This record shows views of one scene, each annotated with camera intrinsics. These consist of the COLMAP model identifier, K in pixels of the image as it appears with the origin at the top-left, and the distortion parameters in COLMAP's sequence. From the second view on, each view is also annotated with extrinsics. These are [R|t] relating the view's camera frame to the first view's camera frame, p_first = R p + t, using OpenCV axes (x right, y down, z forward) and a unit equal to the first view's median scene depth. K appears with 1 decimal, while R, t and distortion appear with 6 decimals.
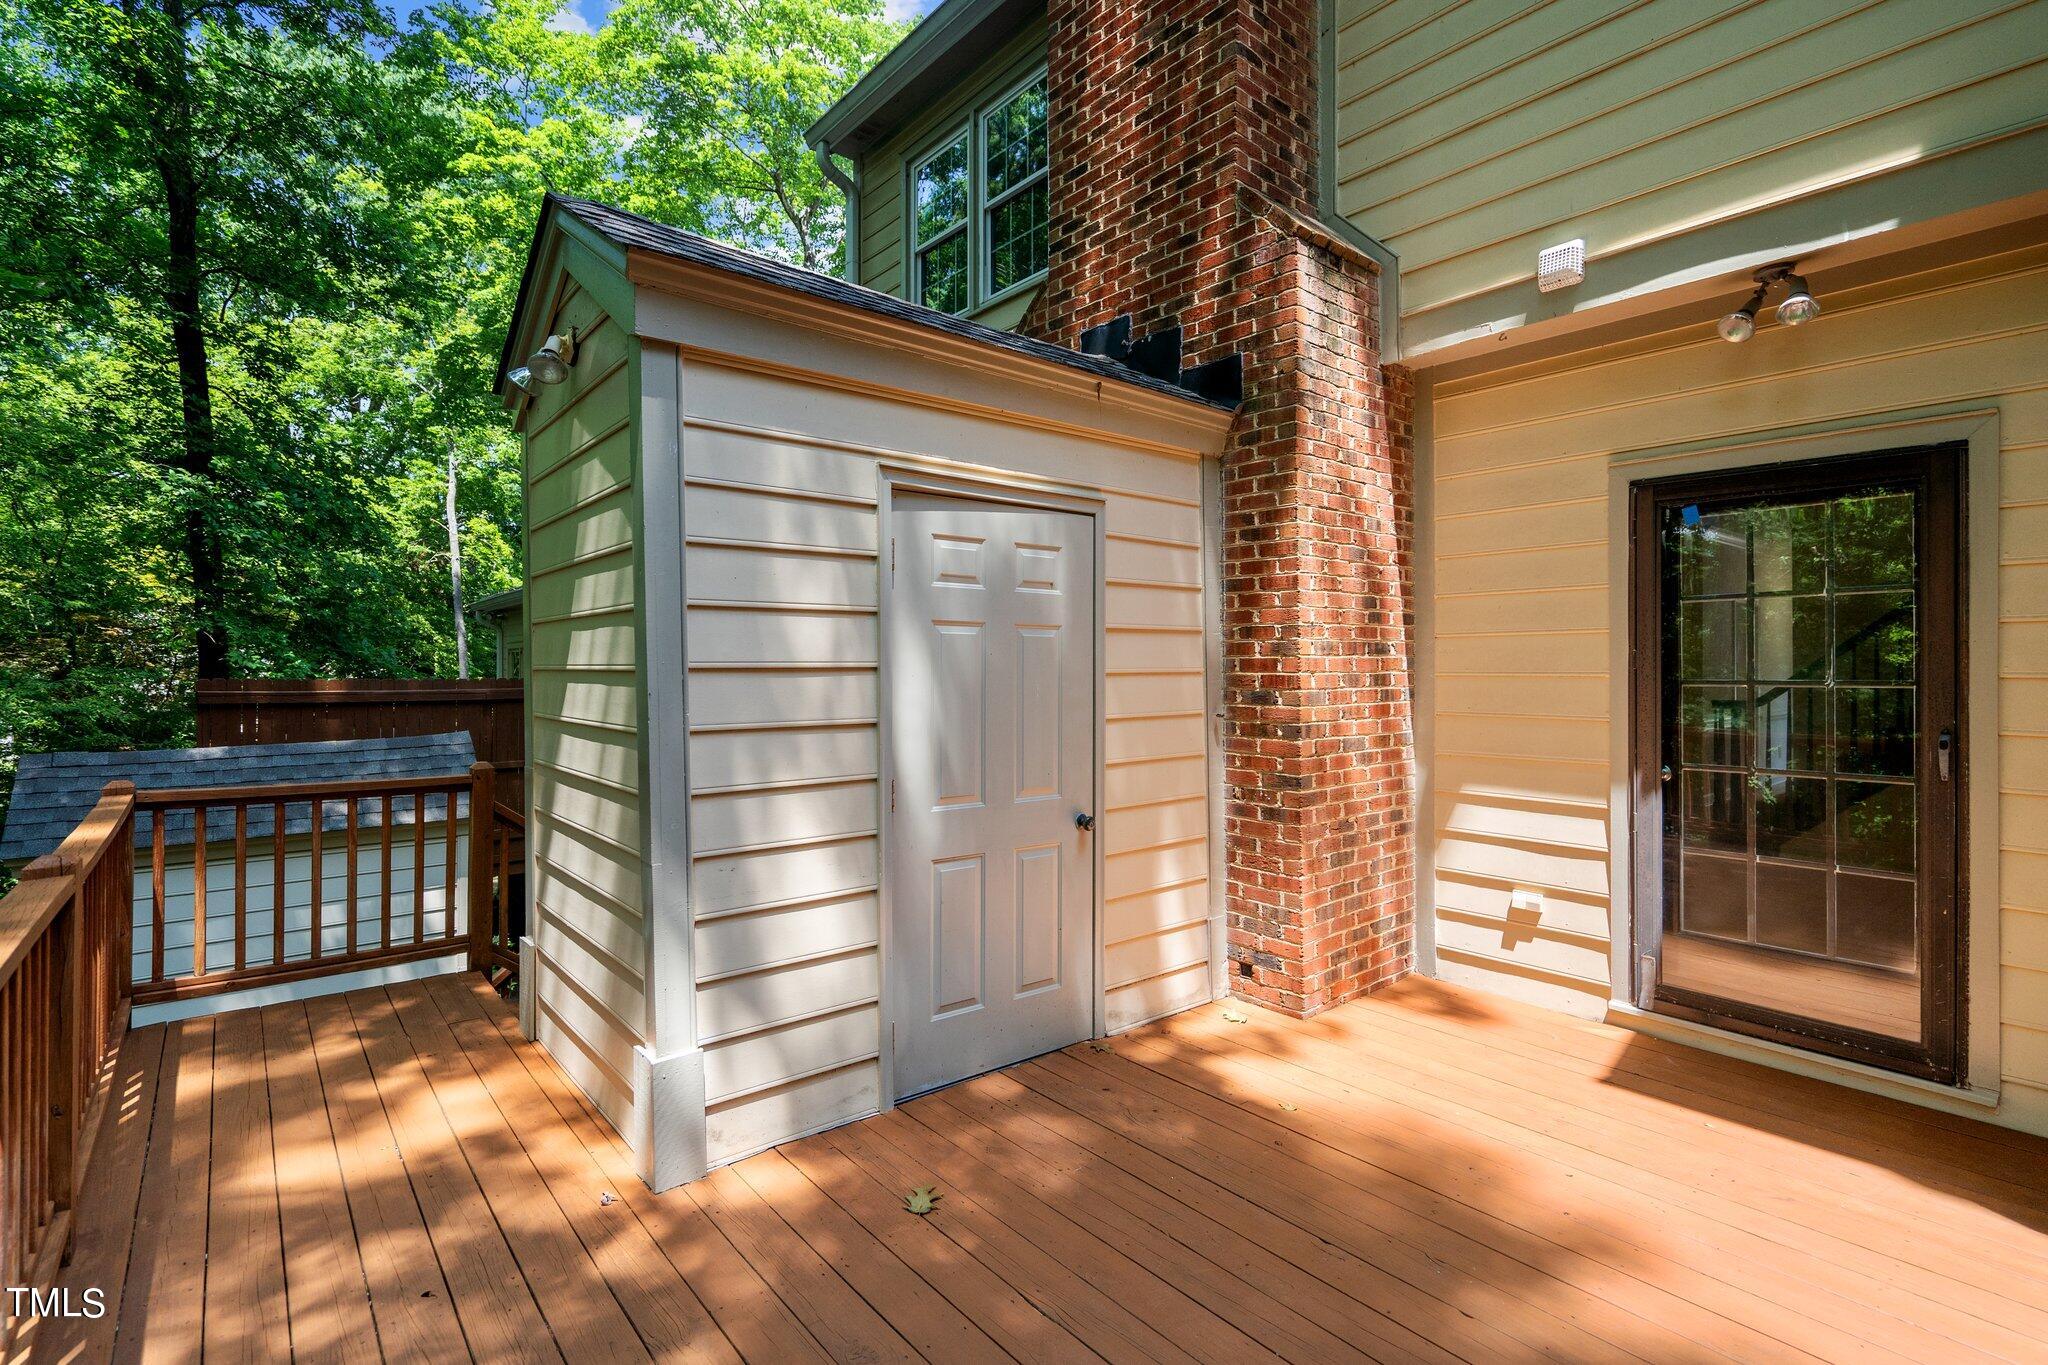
lens RADIAL K [[944.0, 0, 1017.0], [0, 944.0, 674.9], [0, 0, 1]] dist [0.001977, -0.000342]
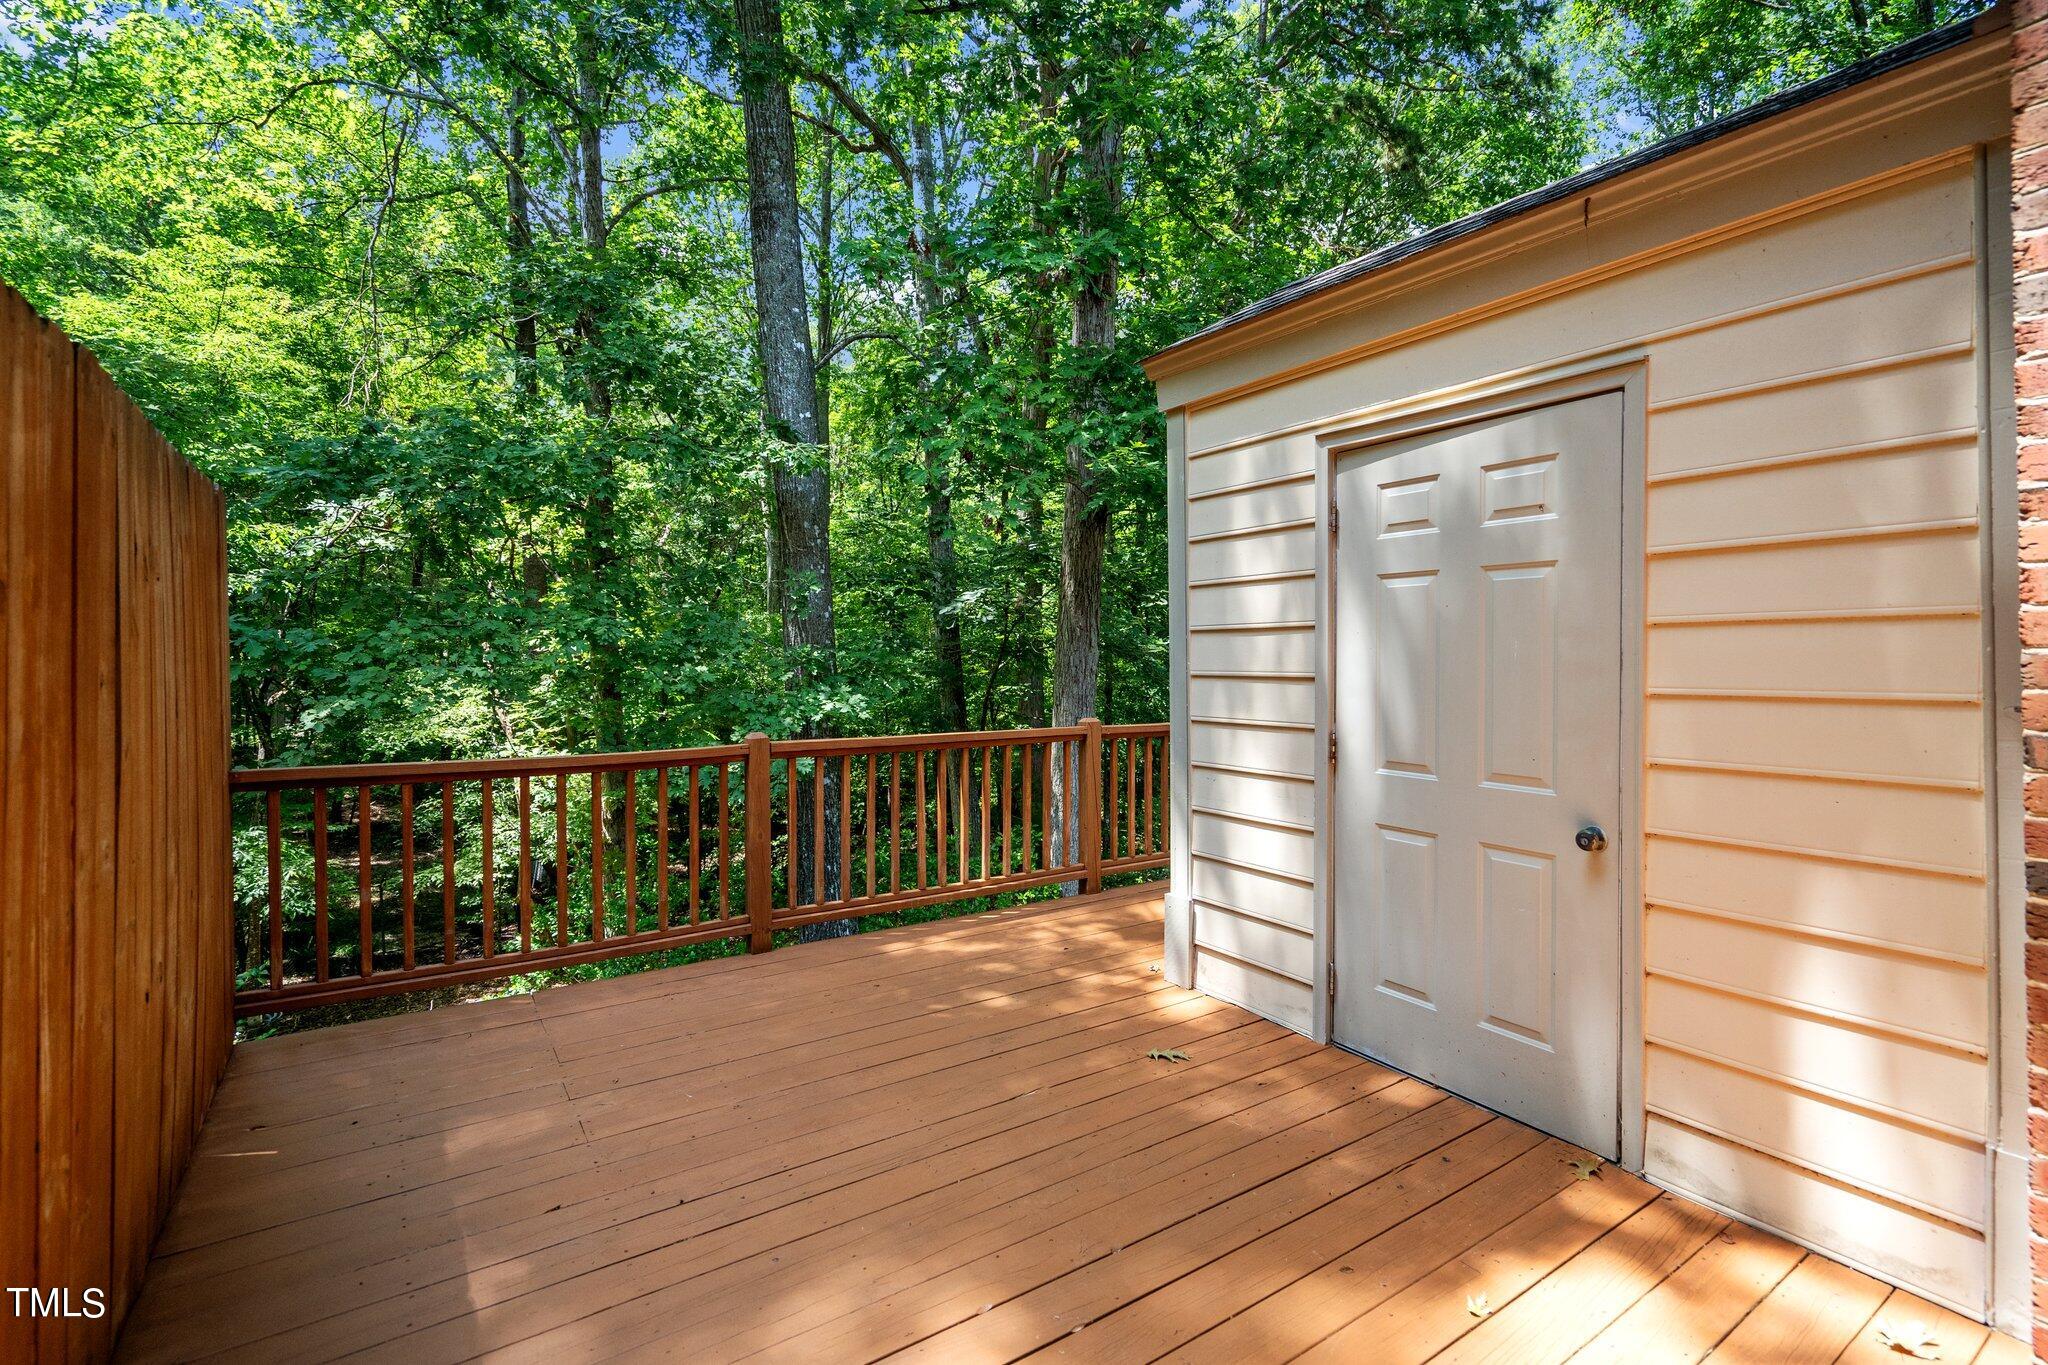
lens RADIAL K [[944.0, 0, 1022.6], [0, 944.0, 664.3], [0, 0, 1]] dist [0.001977, -0.000342]
pose [[-0.094116, 0.014086, -0.995462, 0.942706], [-0.000055, 0.999900, 0.014154, 0.020414], [0.995561, 0.001387, -0.094106, 0.760876]]
